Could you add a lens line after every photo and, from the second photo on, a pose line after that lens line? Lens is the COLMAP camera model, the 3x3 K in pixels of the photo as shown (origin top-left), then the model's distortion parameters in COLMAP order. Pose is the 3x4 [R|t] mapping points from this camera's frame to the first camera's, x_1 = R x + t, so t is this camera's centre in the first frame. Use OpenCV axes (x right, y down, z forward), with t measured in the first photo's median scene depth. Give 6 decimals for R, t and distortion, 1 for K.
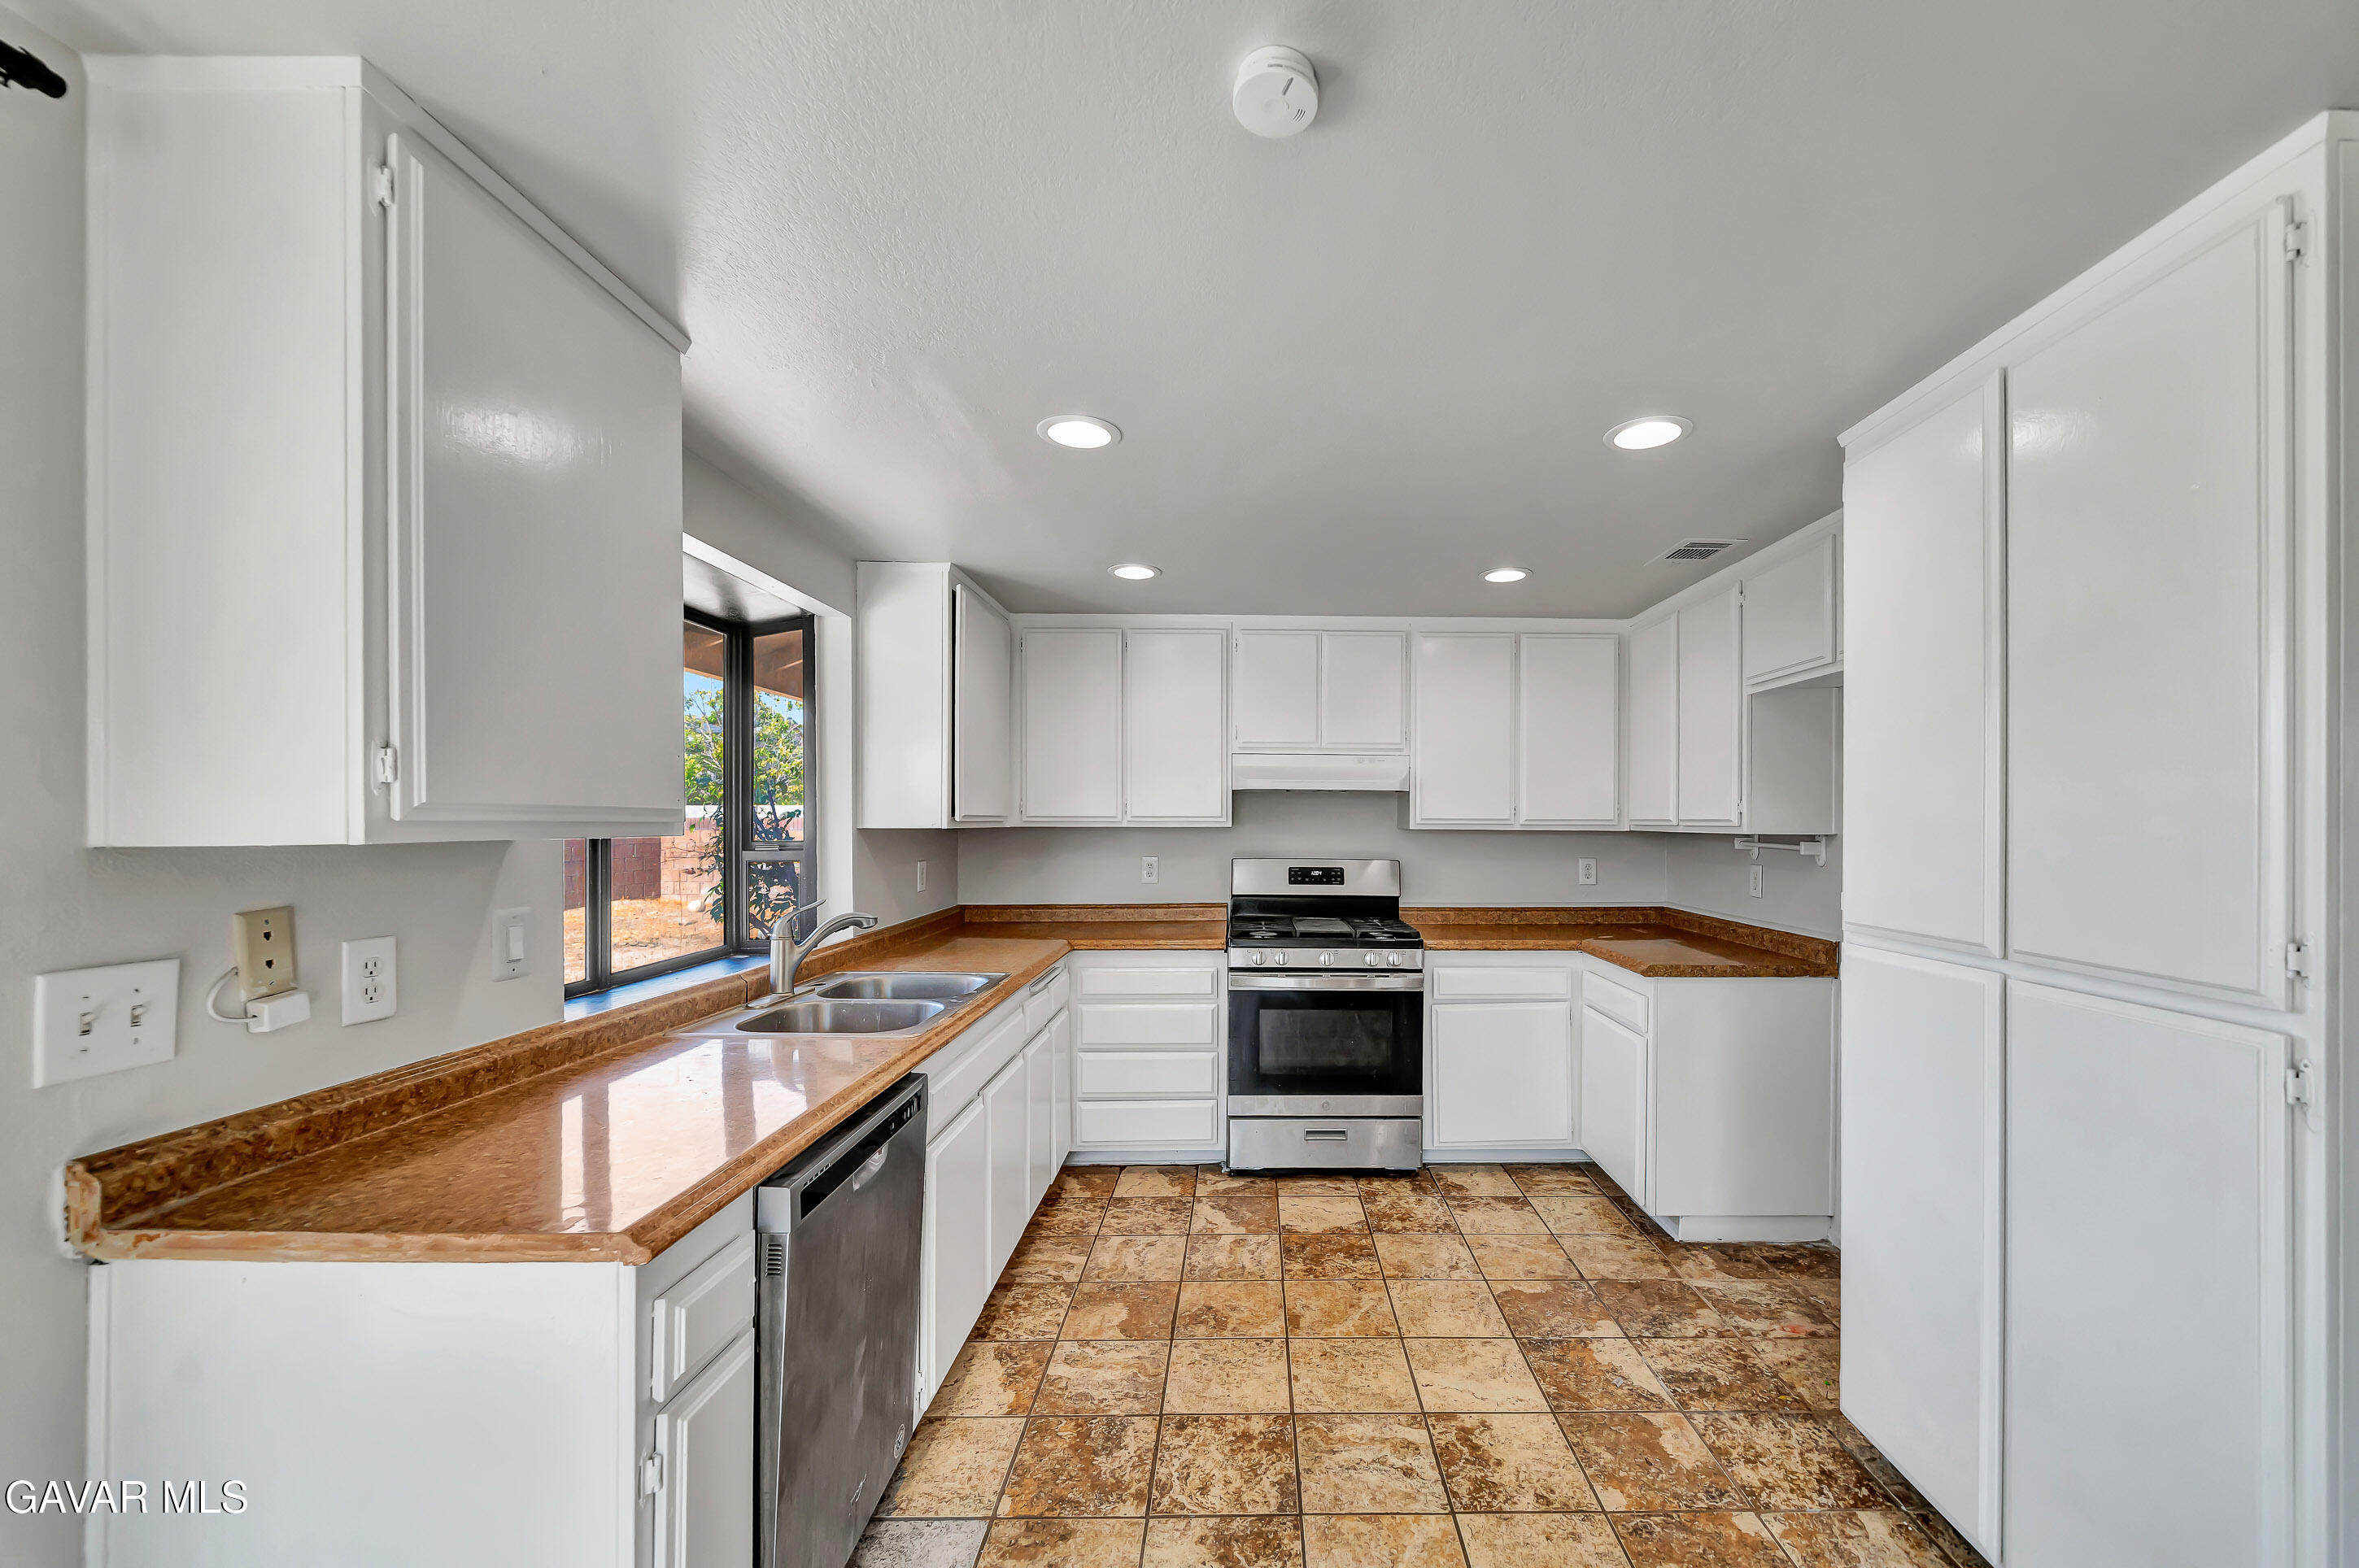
lens RADIAL K [[905.0, 0, 1258.3], [0, 905.0, 827.1], [0, 0, 1]] dist [0.000386, -0.000061]
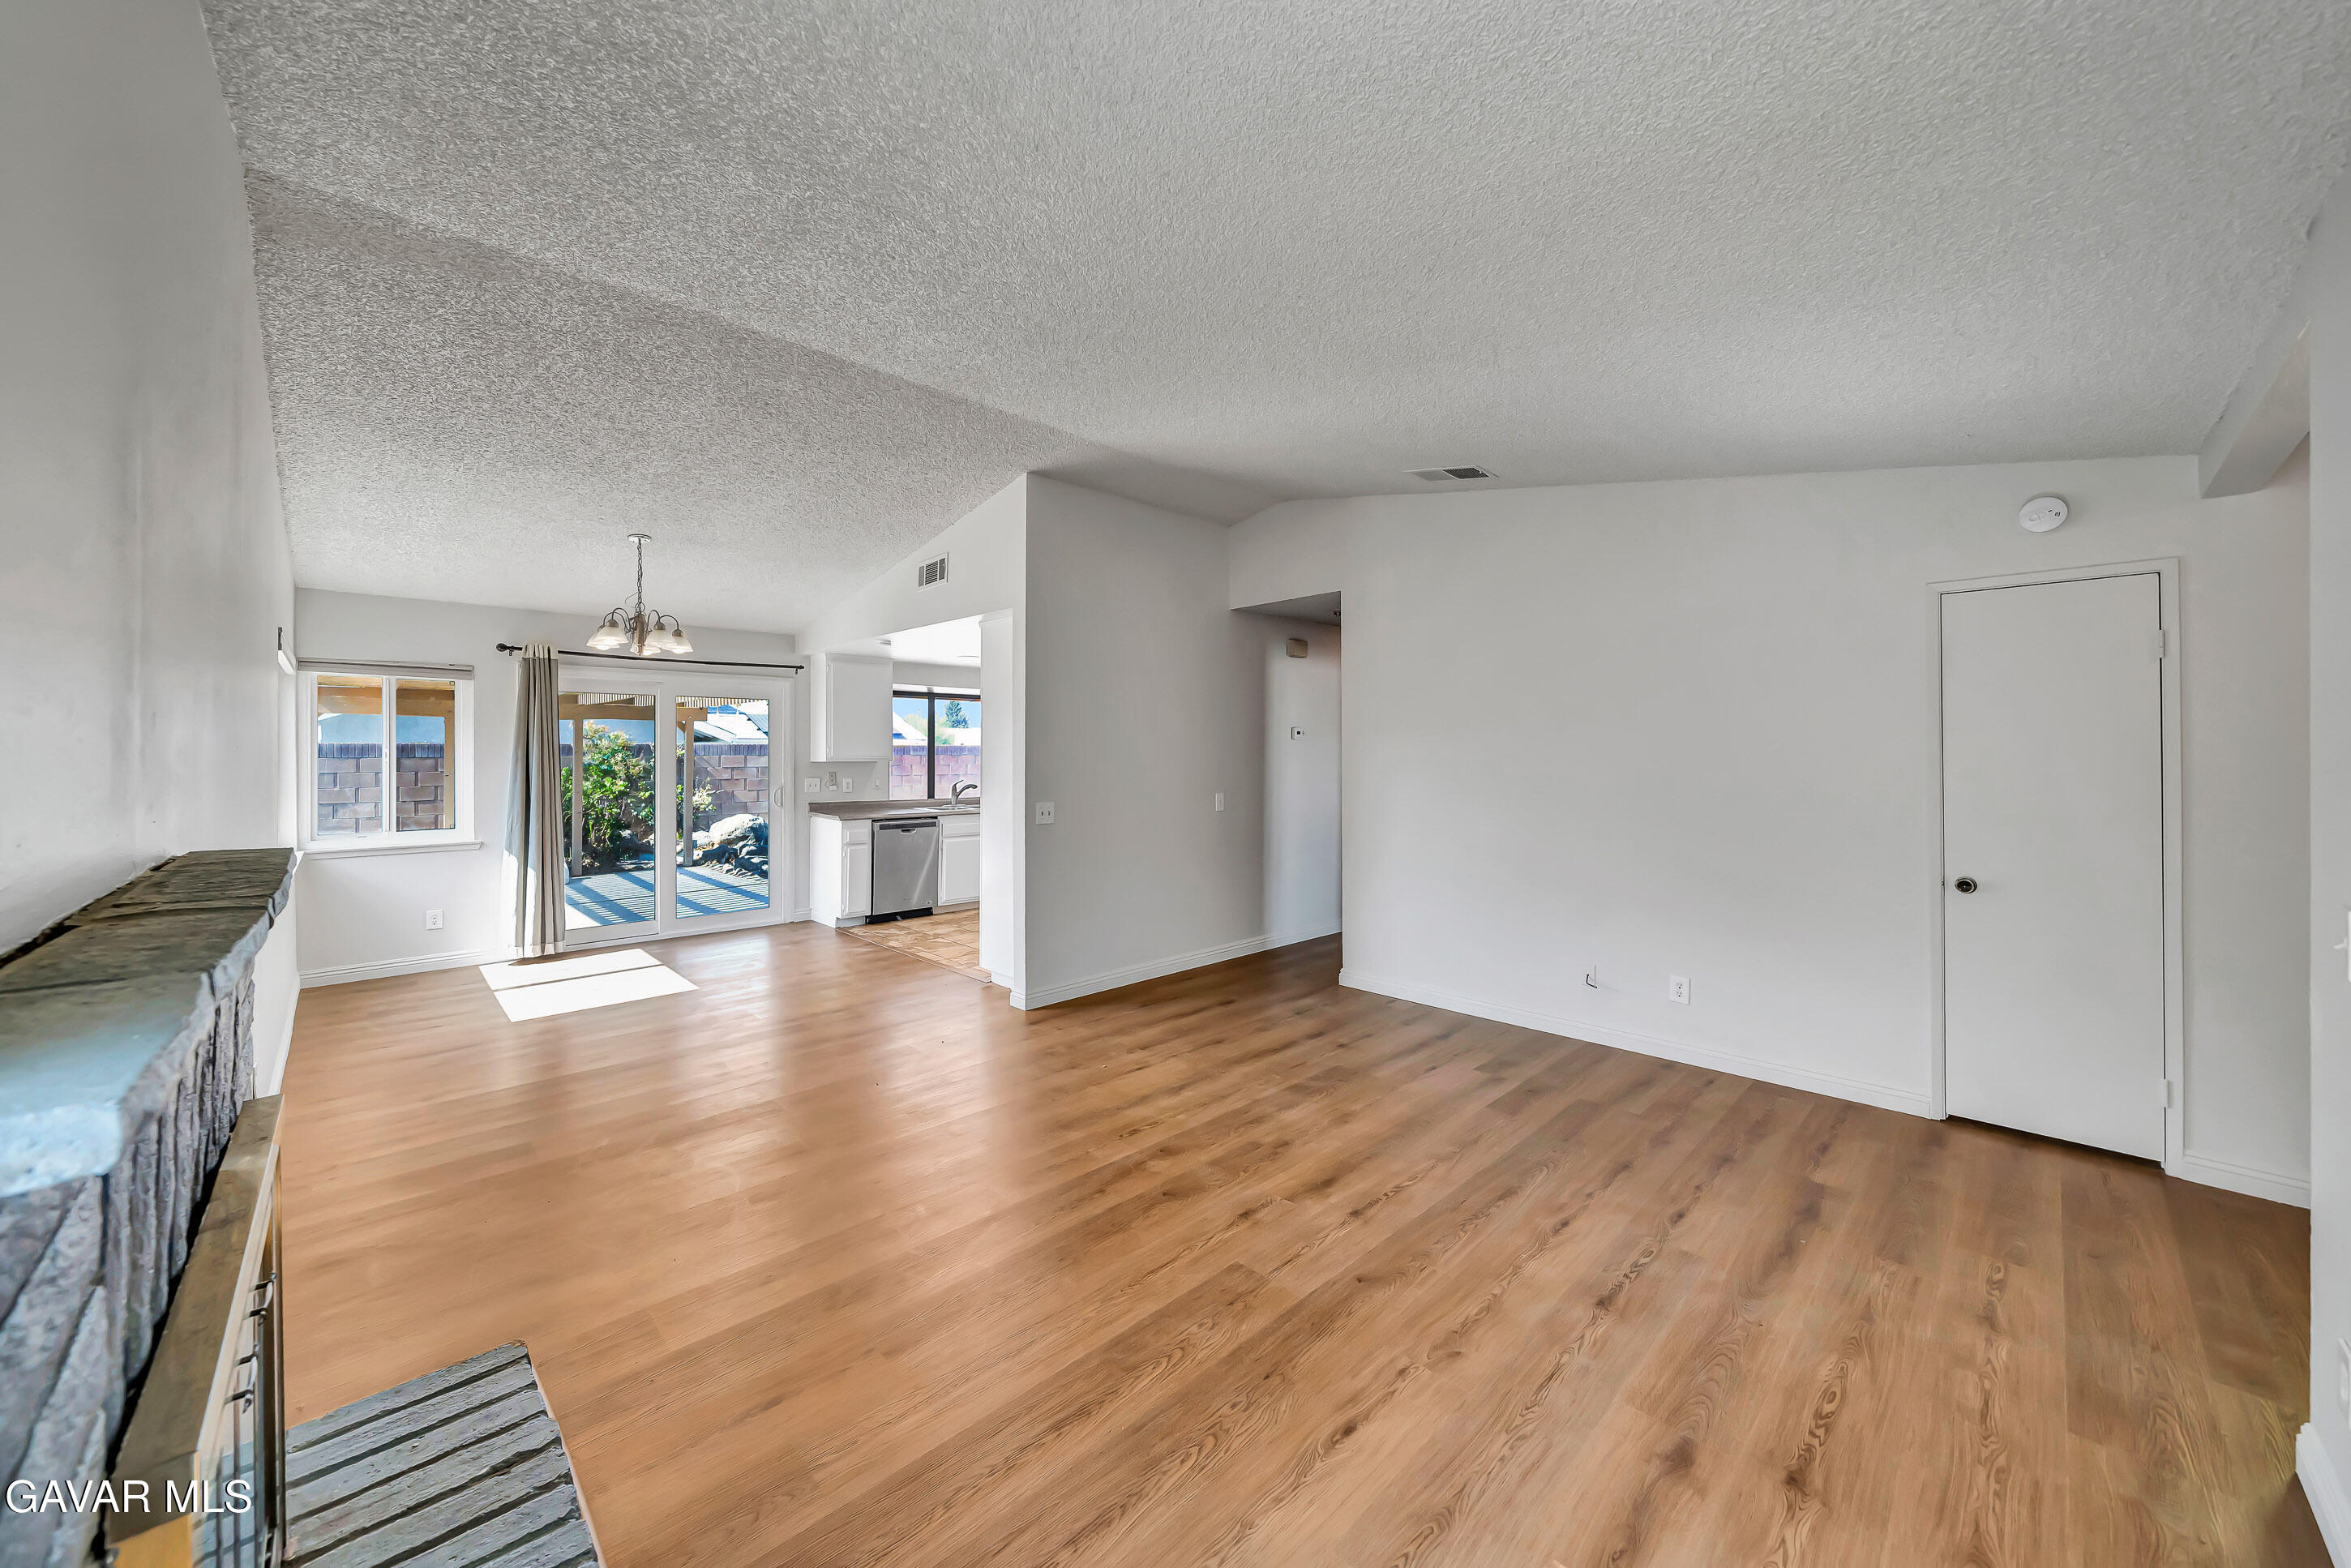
lens RADIAL K [[843.6, 0, 1157.5], [0, 843.6, 757.4], [0, 0, 1]] dist [-0.001344, -0.000166]
pose [[0.683104, 0.003205, -0.730314, 2.108783], [-0.004603, 0.999989, 0.000083, -0.010724], [0.730307, 0.003305, 0.683111, -0.612155]]
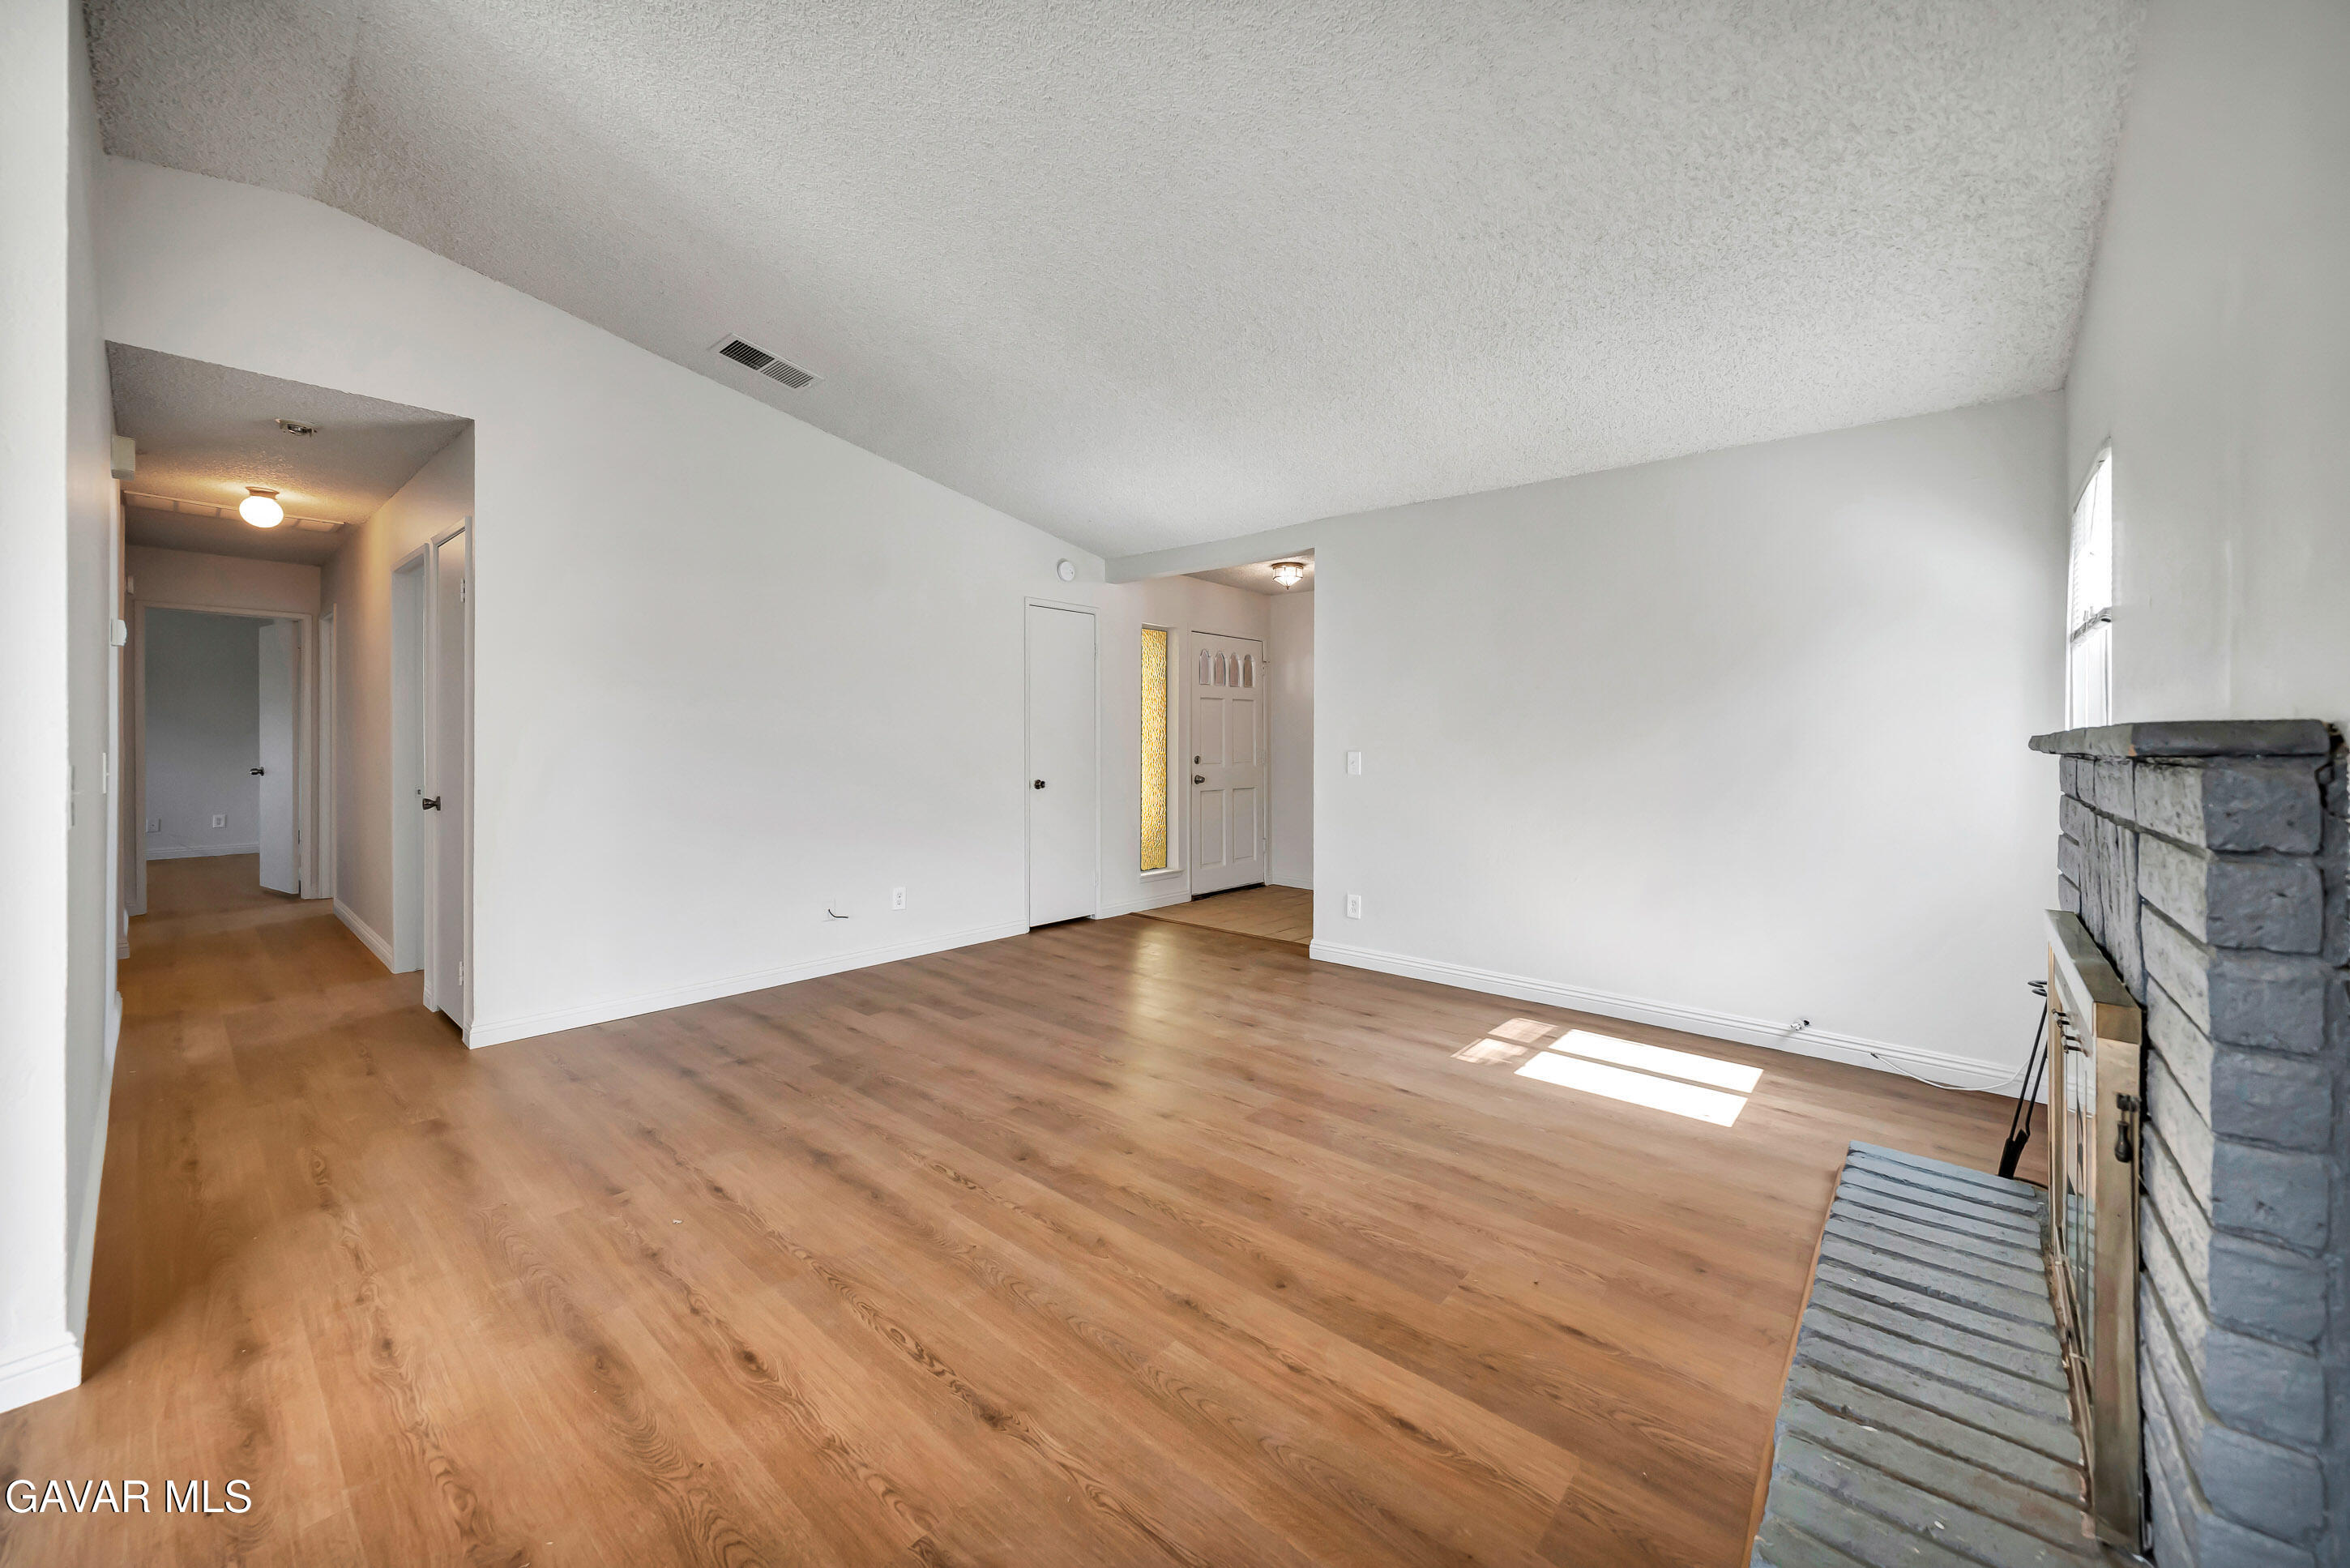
lens RADIAL K [[889.3, 0, 1187.2], [0, 889.3, 748.7], [0, 0, 1]] dist [0.000164, 0.000077]
pose [[0.662219, -0.004082, 0.749299, 0.766083], [-0.002155, 0.999971, 0.007353, 0.061603], [-0.749307, -0.006484, 0.662191, -0.599259]]
